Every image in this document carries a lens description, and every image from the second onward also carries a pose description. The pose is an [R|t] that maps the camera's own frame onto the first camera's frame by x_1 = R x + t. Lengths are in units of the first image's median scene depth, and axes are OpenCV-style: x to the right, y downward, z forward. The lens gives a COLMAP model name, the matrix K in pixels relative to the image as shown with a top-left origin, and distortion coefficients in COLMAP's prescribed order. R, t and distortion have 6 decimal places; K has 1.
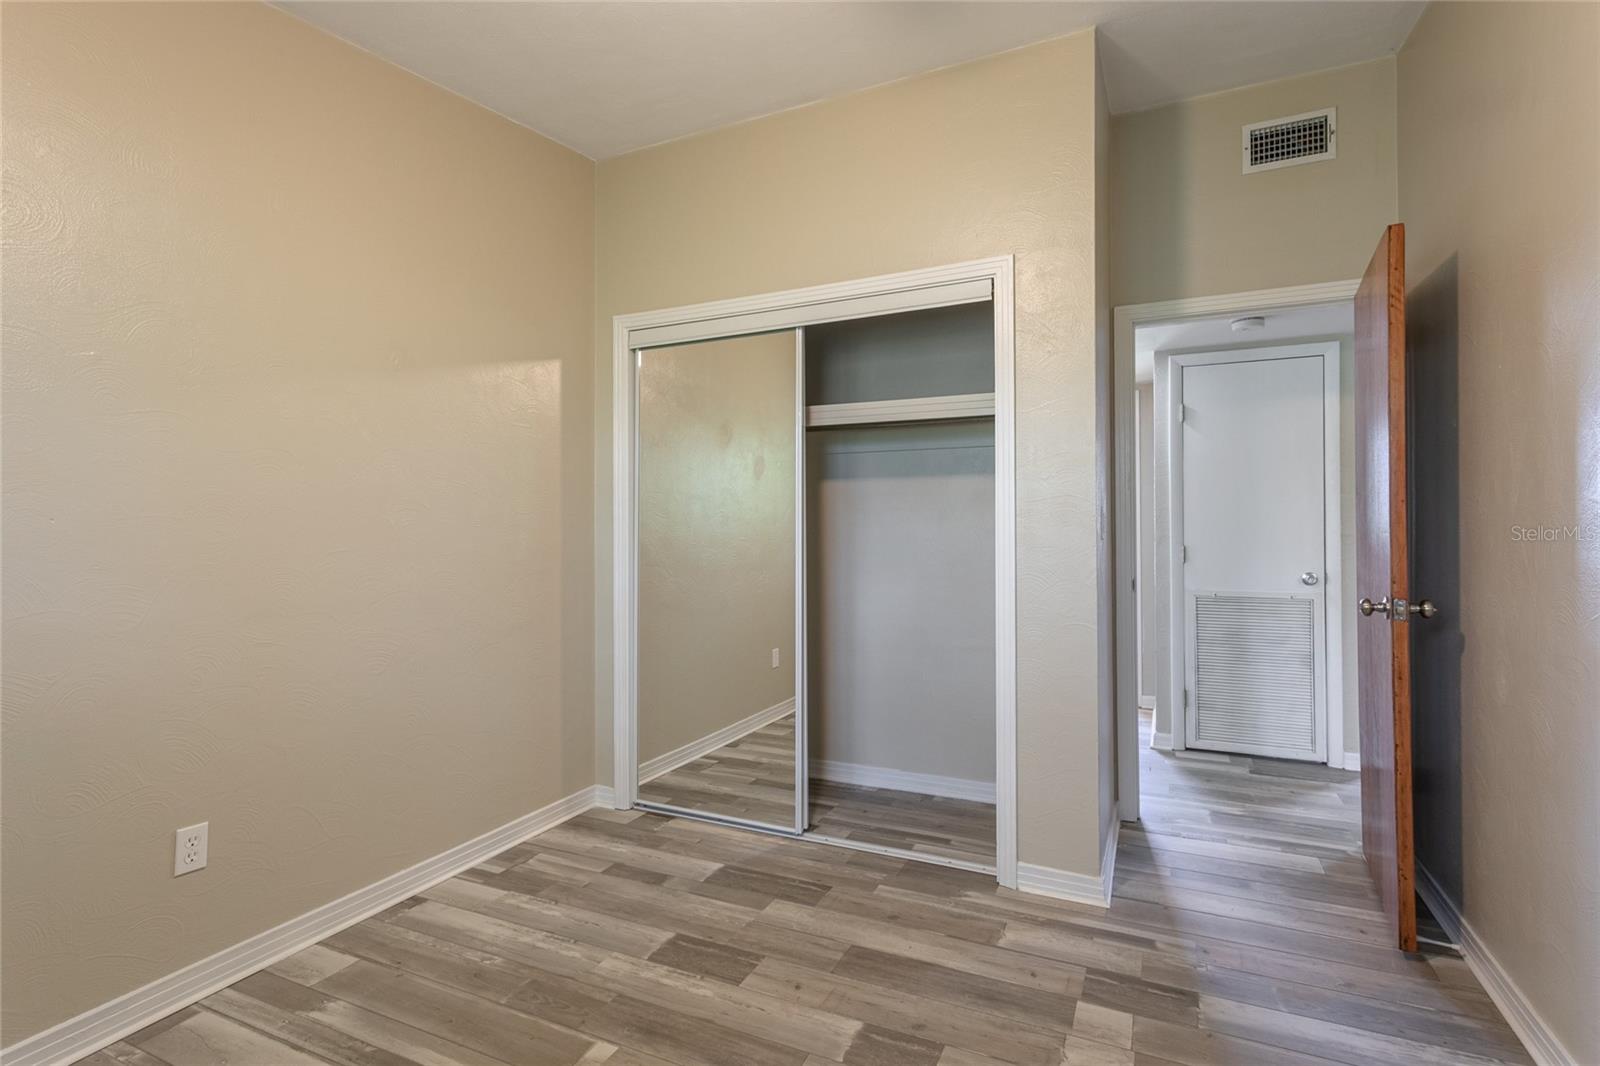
lens RADIAL K [[759.9, 0, 799.3], [0, 759.9, 528.5], [0, 0, 1]] dist [0.004645, -0.000028]
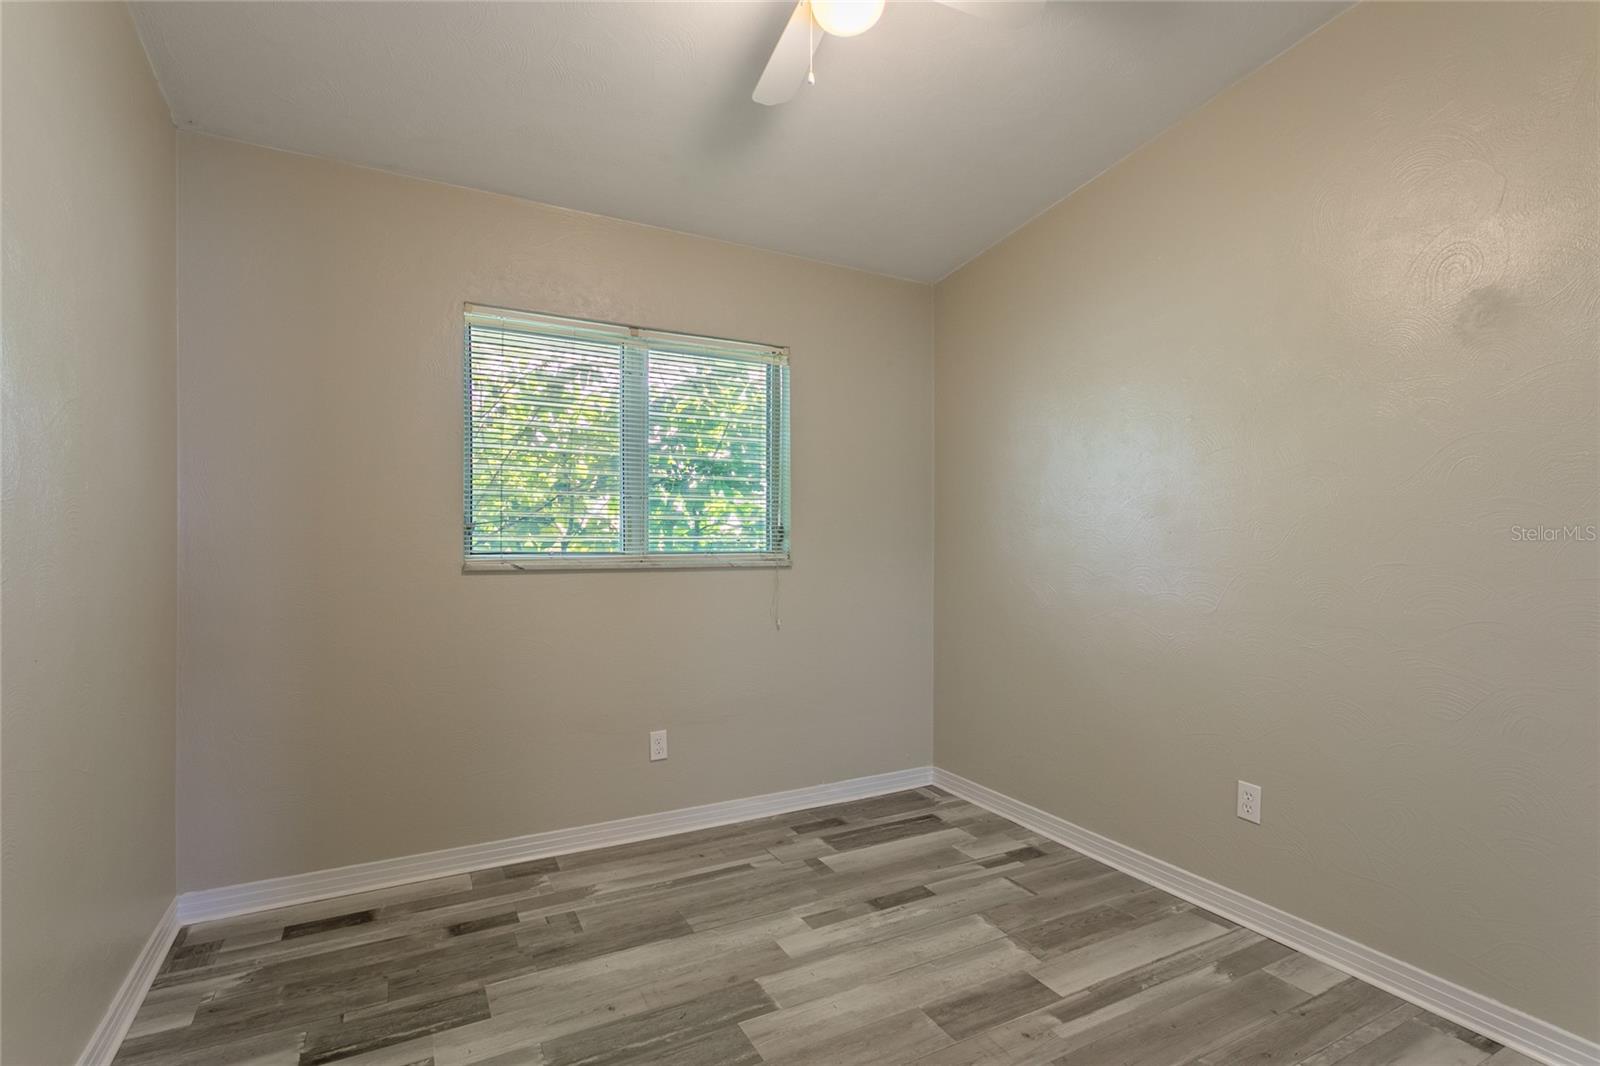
lens RADIAL K [[759.9, 0, 795.5], [0, 759.9, 536.9], [0, 0, 1]] dist [0.004645, -0.000028]
pose [[-0.593672, -0.010367, -0.804640, 0.615546], [-0.006468, 0.999946, -0.008112, 0.009982], [0.804681, 0.000388, -0.593707, 1.126364]]
